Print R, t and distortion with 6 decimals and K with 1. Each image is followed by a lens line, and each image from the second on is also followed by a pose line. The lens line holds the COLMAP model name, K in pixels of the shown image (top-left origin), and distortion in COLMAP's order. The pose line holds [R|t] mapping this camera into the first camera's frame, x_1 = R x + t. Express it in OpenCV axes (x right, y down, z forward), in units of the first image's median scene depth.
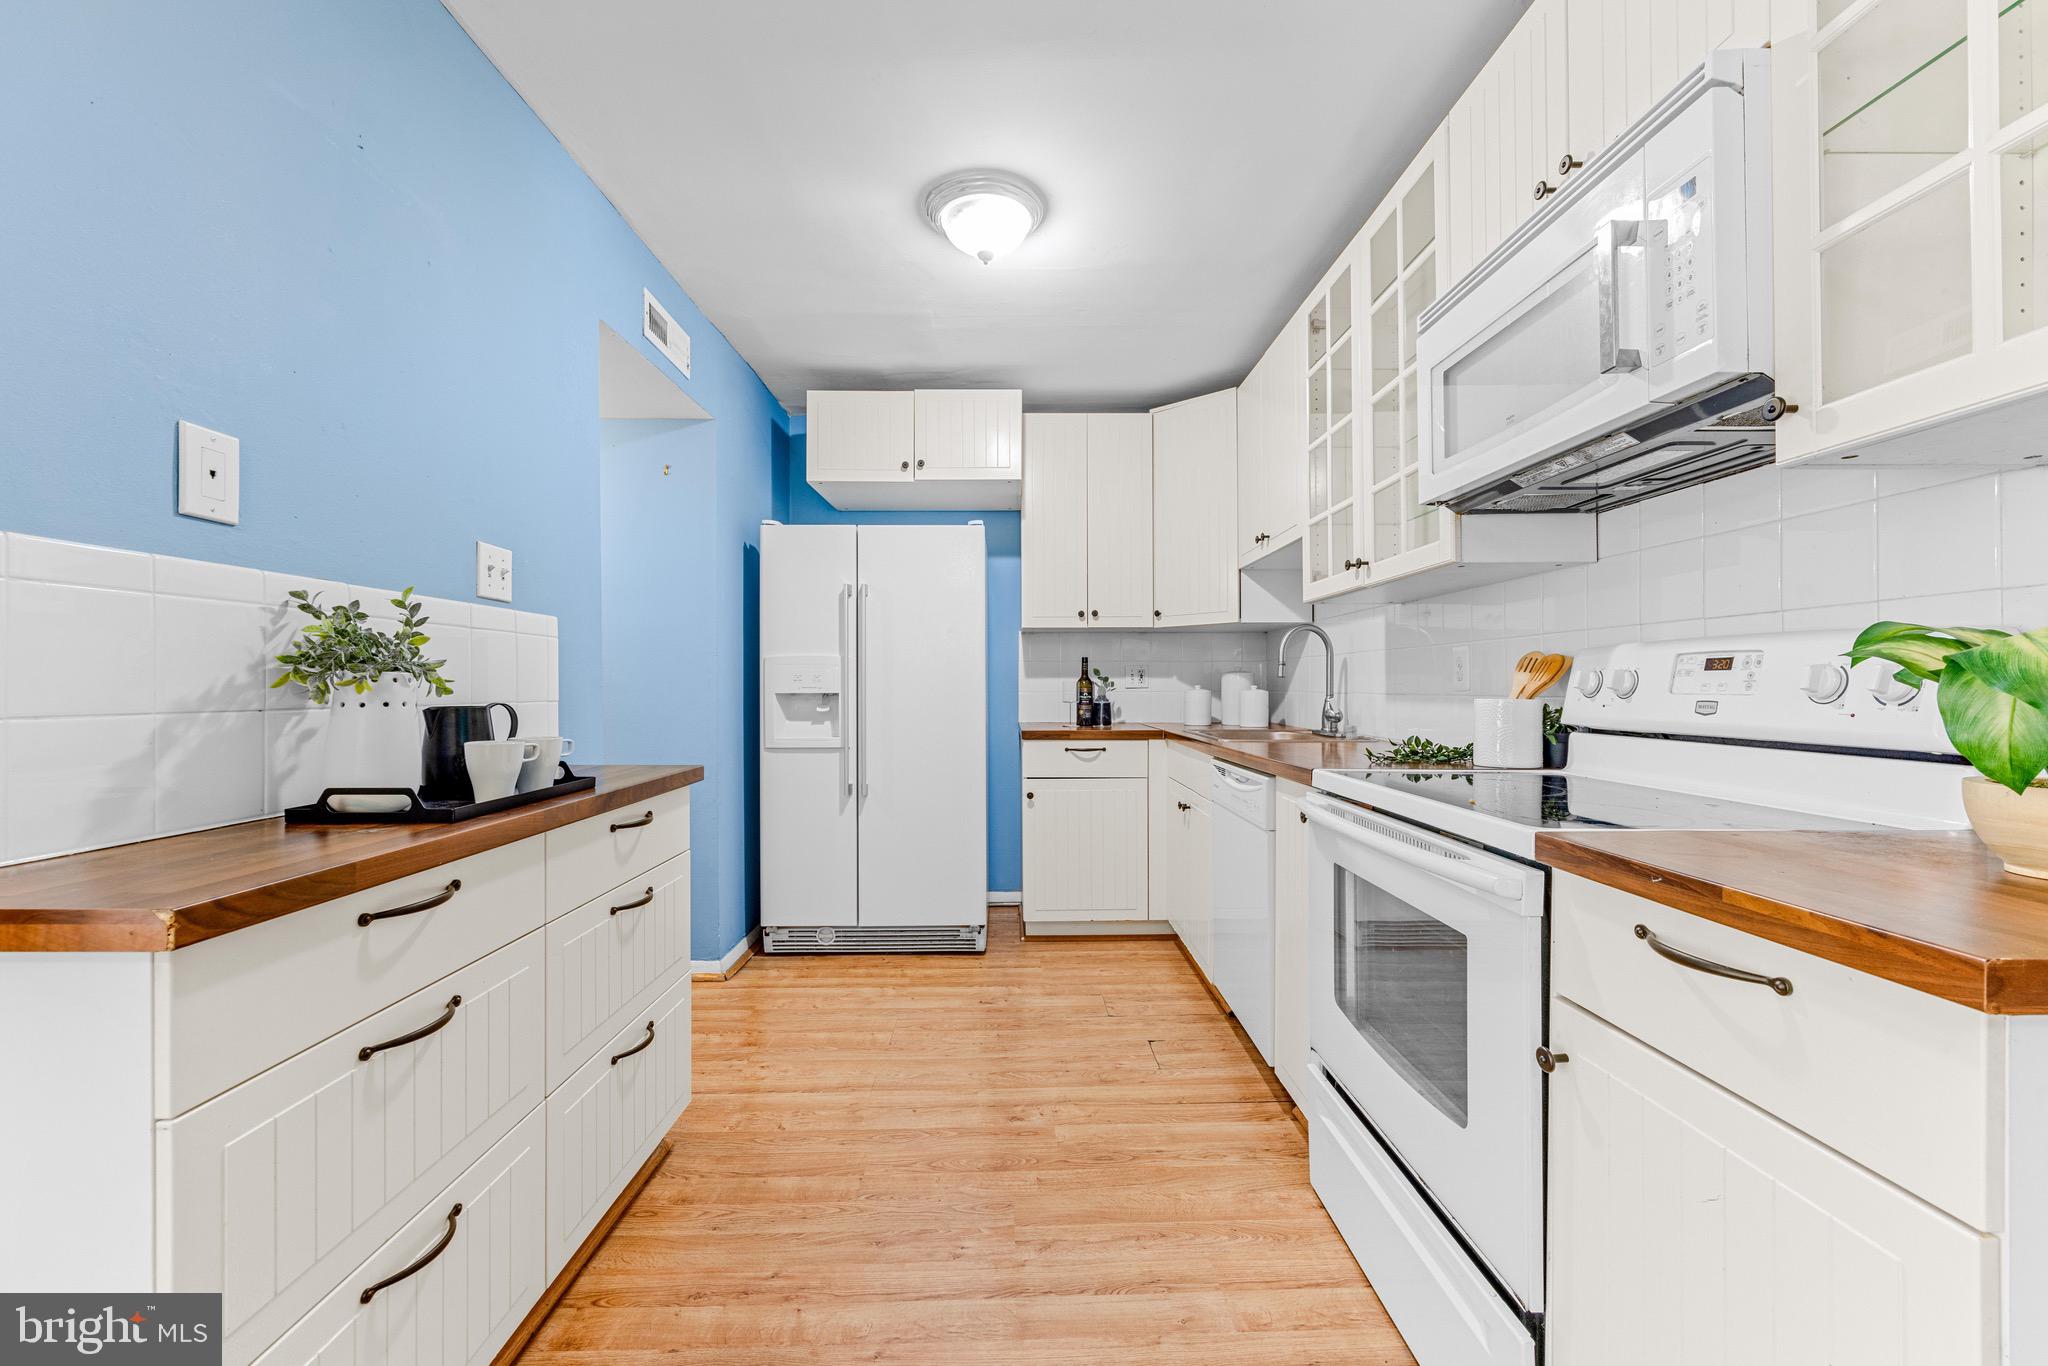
lens RADIAL K [[821.1, 0, 1022.2], [0, 821.1, 689.0], [0, 0, 1]] dist [-0.003843, 0.000446]
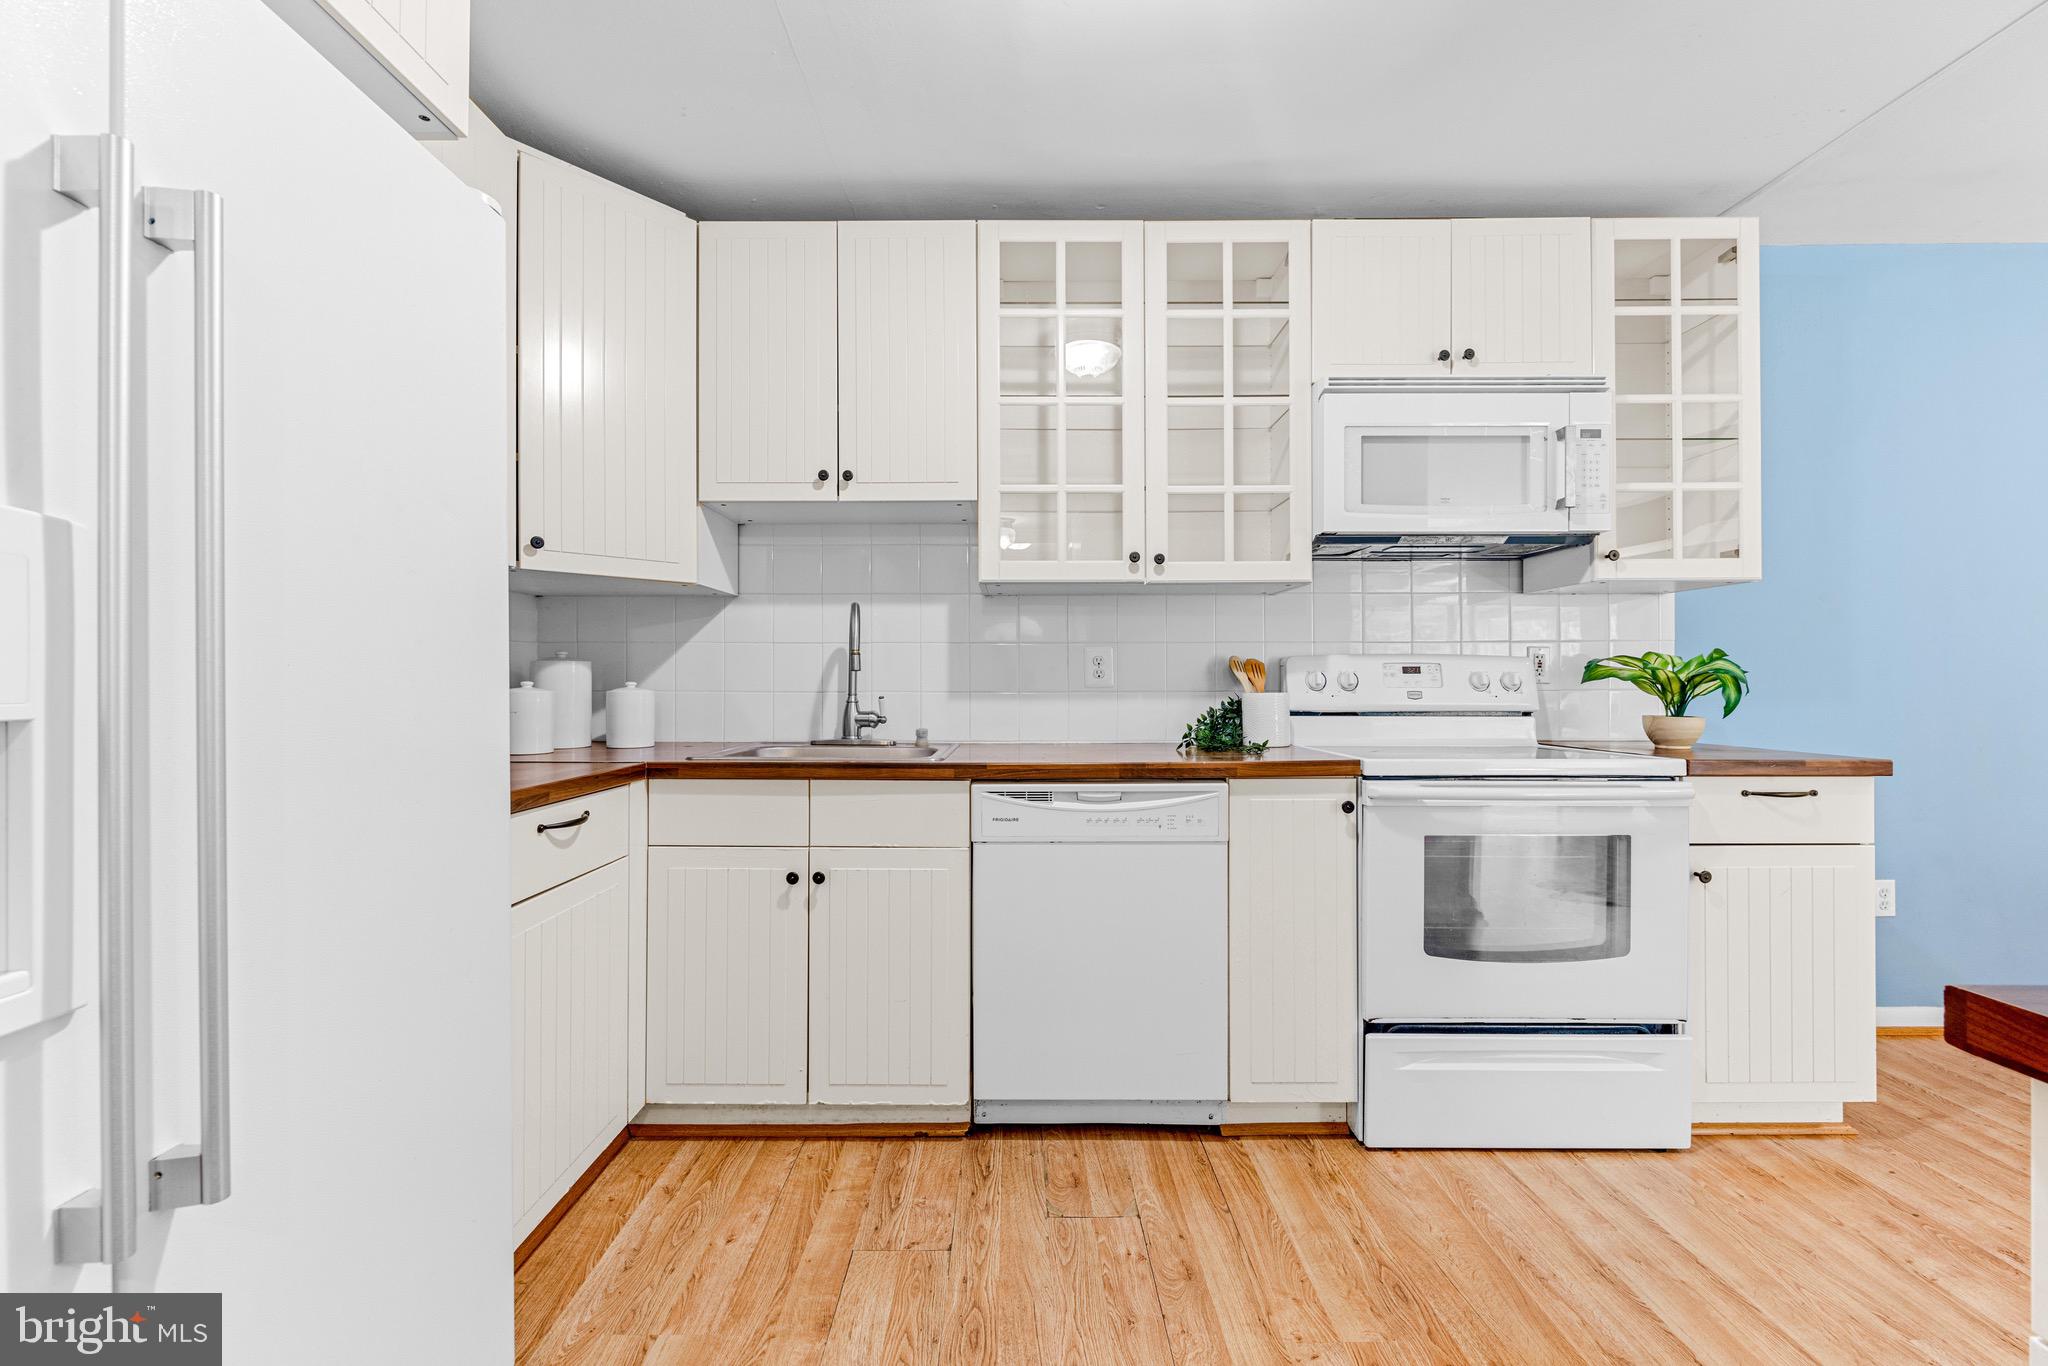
lens RADIAL K [[821.1, 0, 1021.3], [0, 821.1, 679.5], [0, 0, 1]] dist [-0.003843, 0.000446]
pose [[0.017527, 0.005416, 0.999832, -0.514072], [0.004946, 0.999973, -0.005503, -0.002398], [-0.999834, 0.005042, 0.017500, 1.011456]]
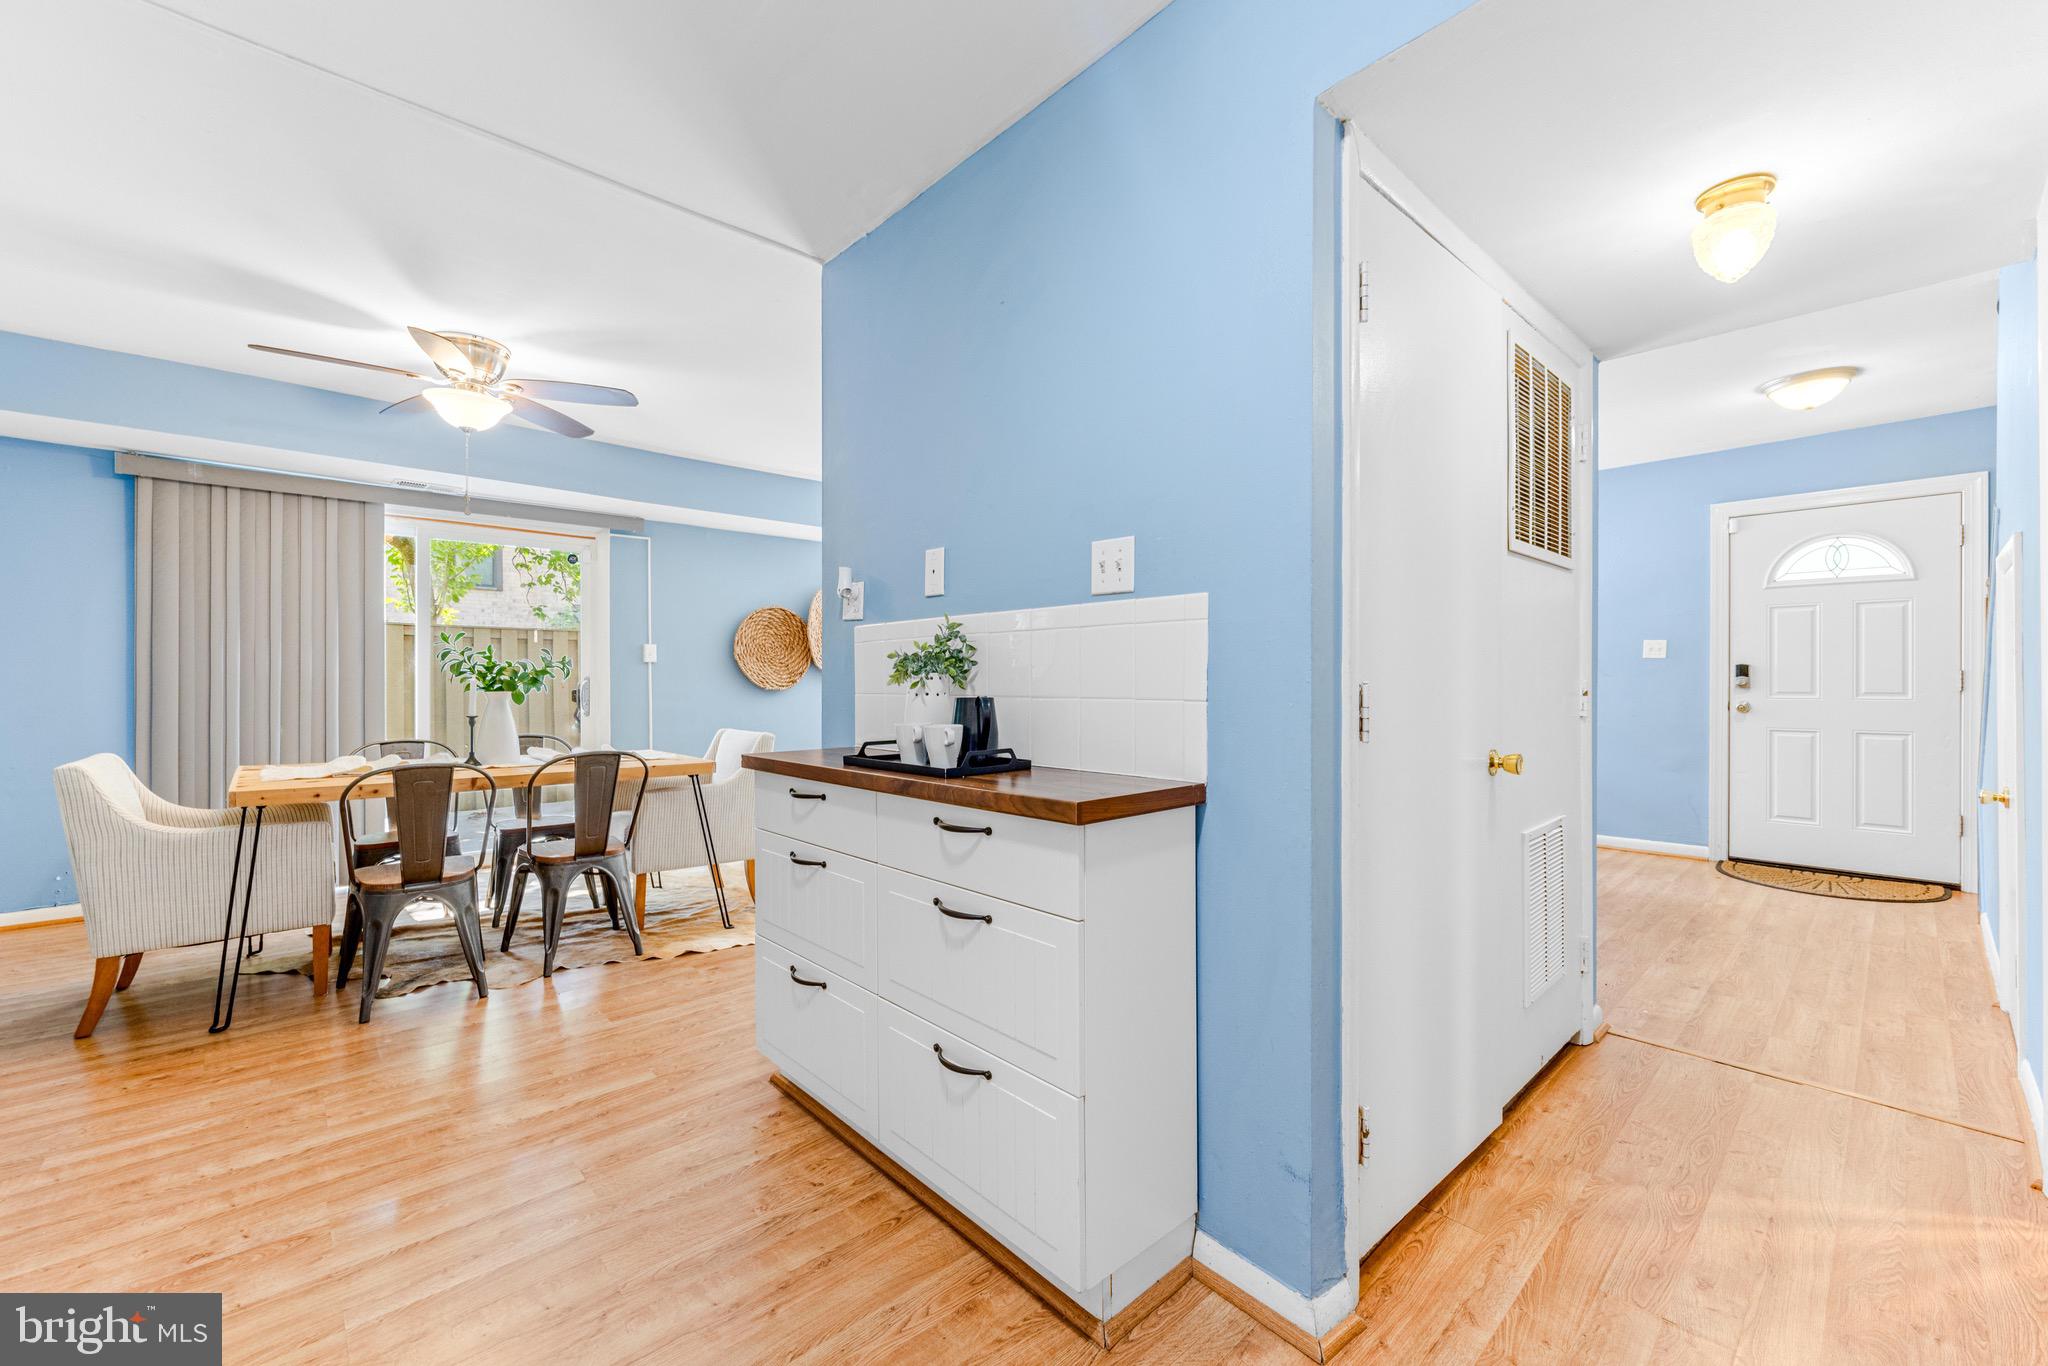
lens RADIAL K [[821.1, 0, 1018.6], [0, 821.1, 682.8], [0, 0, 1]] dist [-0.003843, 0.000446]
pose [[-0.750921, 0.003731, -0.660381, 0.062002], [-0.000234, 0.999982, 0.005915, -0.004890], [0.660392, 0.004597, -0.750907, 1.148151]]
